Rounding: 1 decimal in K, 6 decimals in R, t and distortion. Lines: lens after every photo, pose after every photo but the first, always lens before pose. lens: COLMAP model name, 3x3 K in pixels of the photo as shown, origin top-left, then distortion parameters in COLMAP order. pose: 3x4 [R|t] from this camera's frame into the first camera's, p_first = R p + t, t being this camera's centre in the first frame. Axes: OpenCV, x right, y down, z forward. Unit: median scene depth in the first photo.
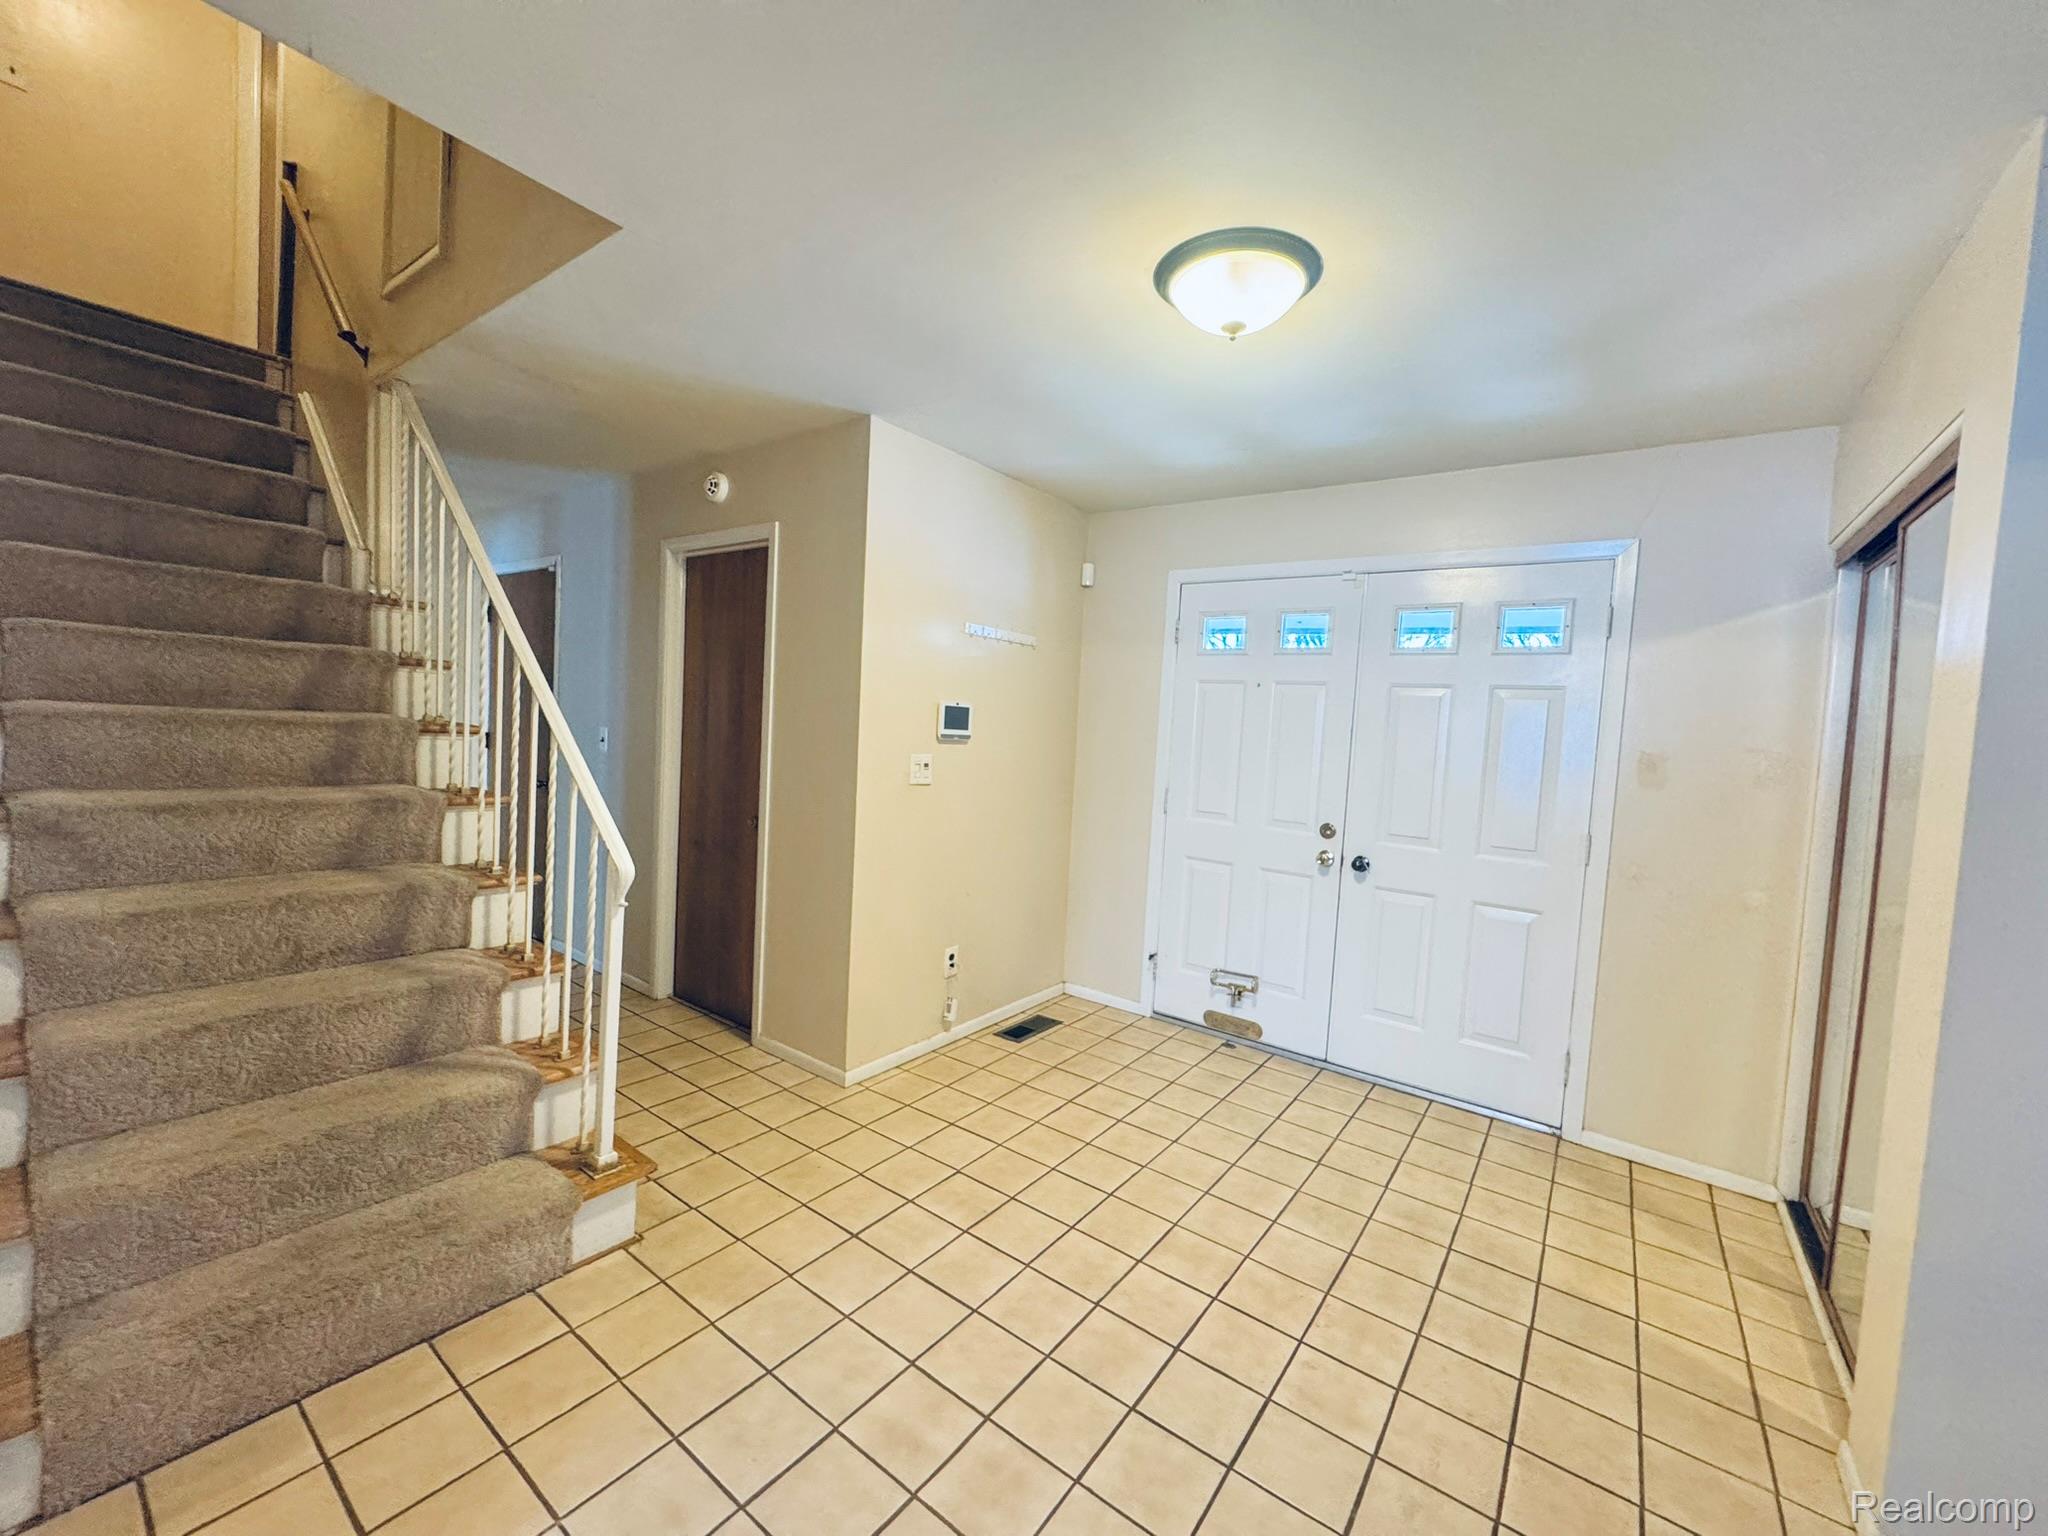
lens RADIAL K [[816.1, 0, 1024.0], [0, 816.1, 768.0], [0, 0, 1]] dist [-0.002558, 0.000016]
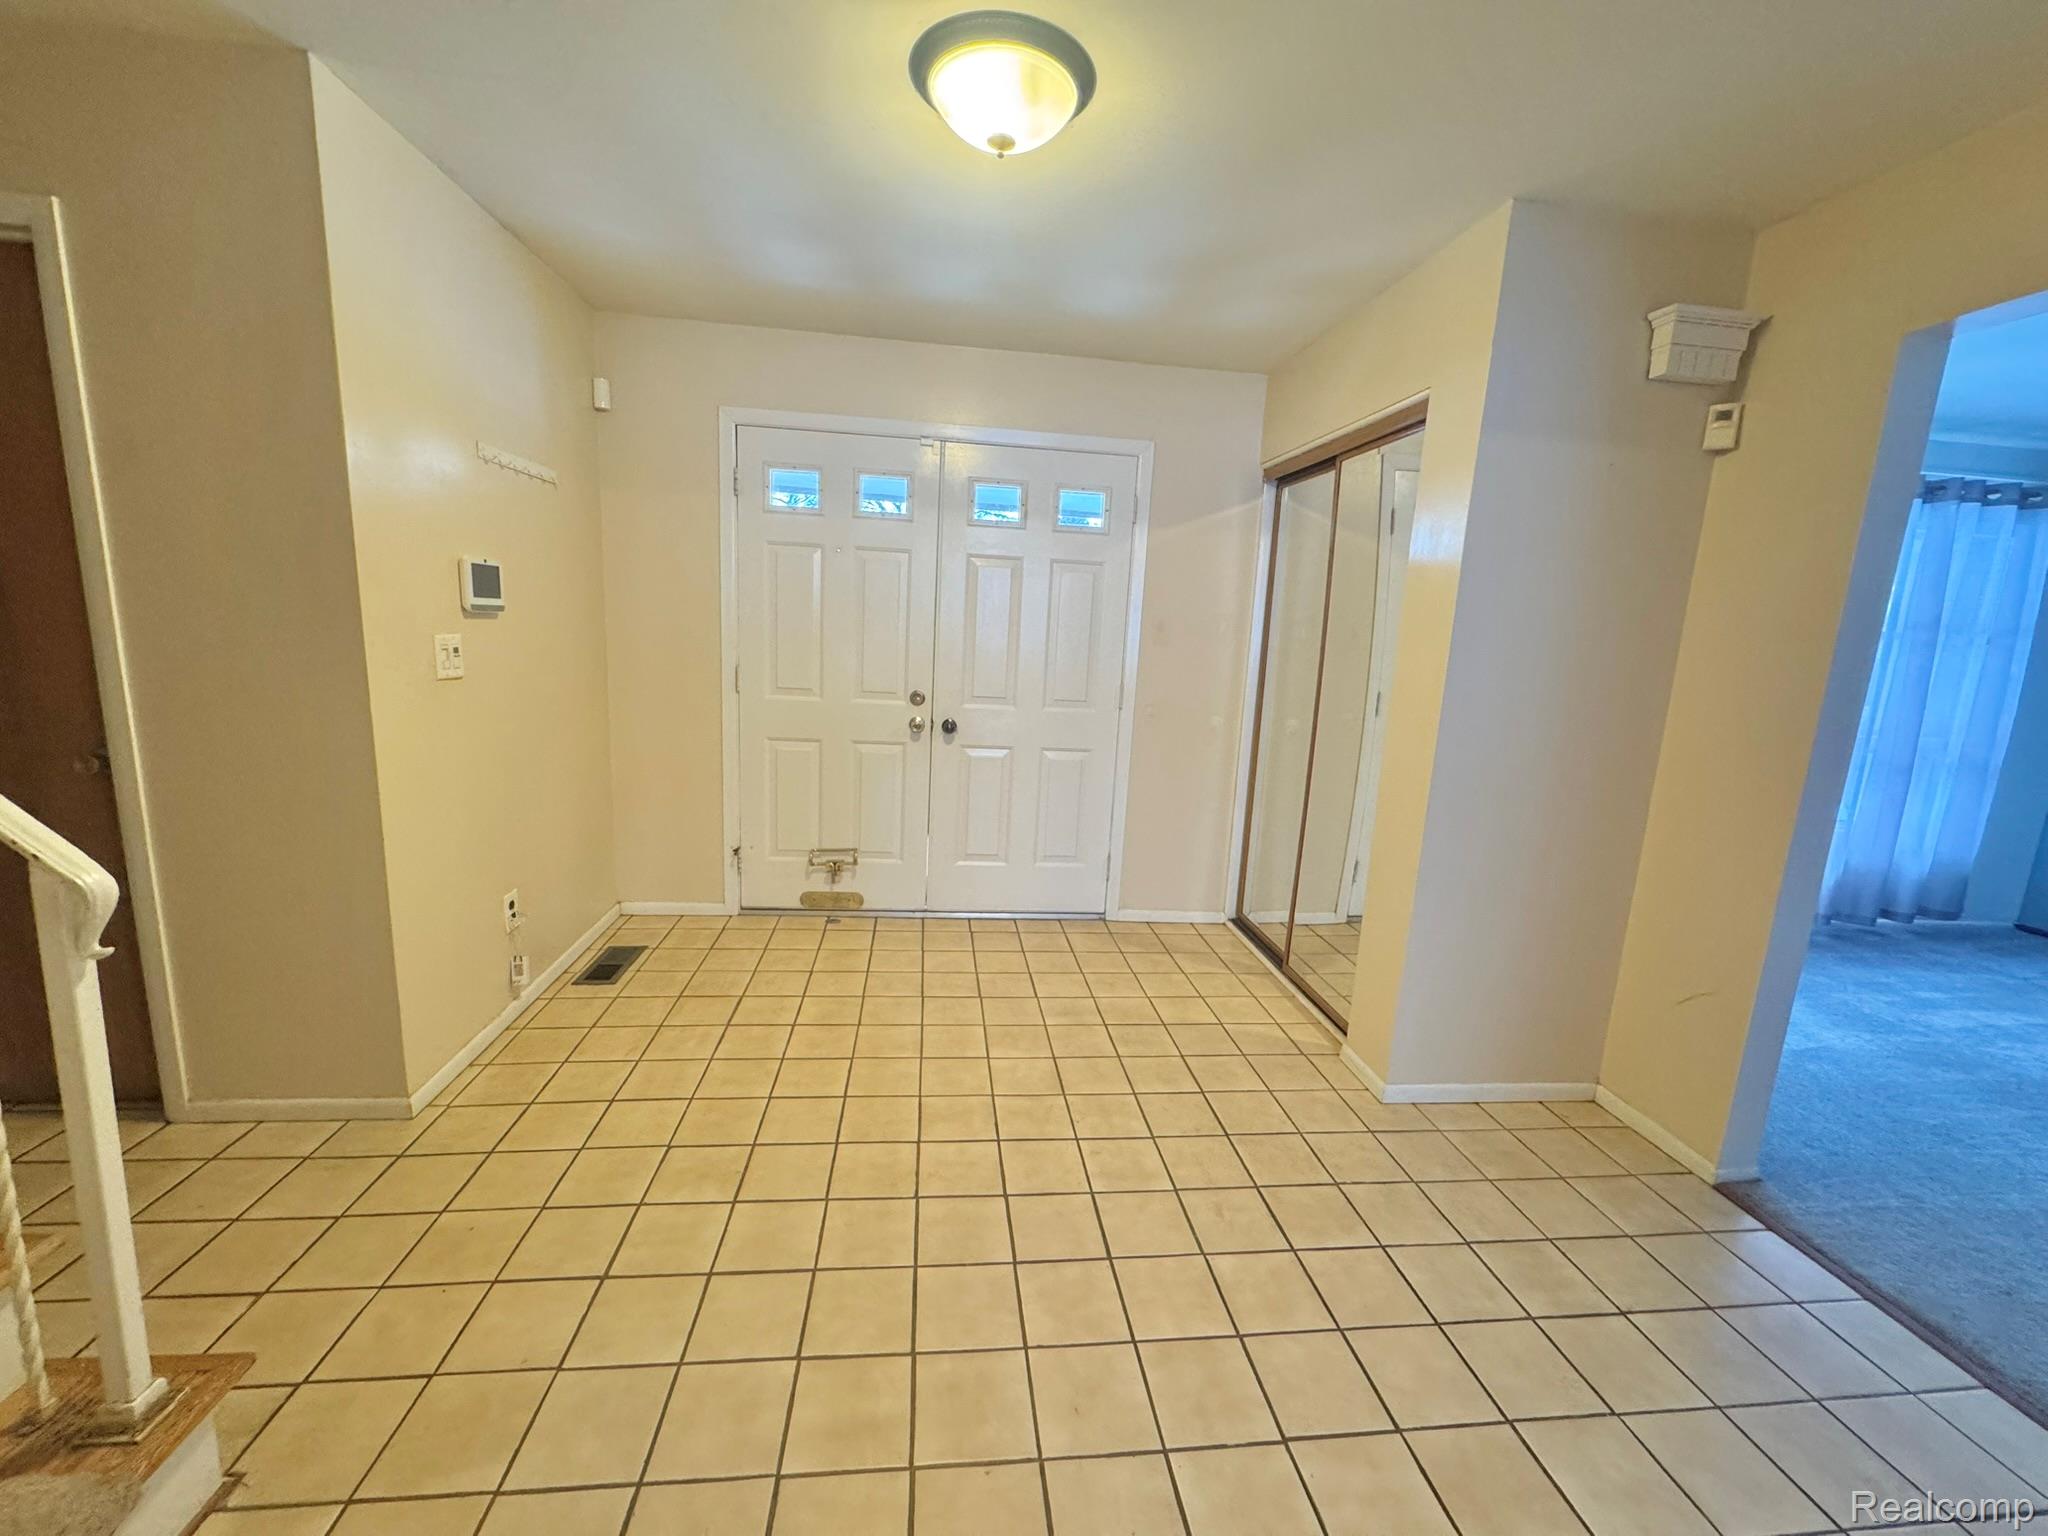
lens RADIAL K [[816.1, 0, 1024.0], [0, 816.1, 768.0], [0, 0, 1]] dist [-0.002558, 0.000016]
pose [[0.733494, -0.137373, 0.665669, -0.240645], [0.026703, 0.984431, 0.173732, -0.012417], [-0.679171, -0.109656, 0.725743, 0.153217]]
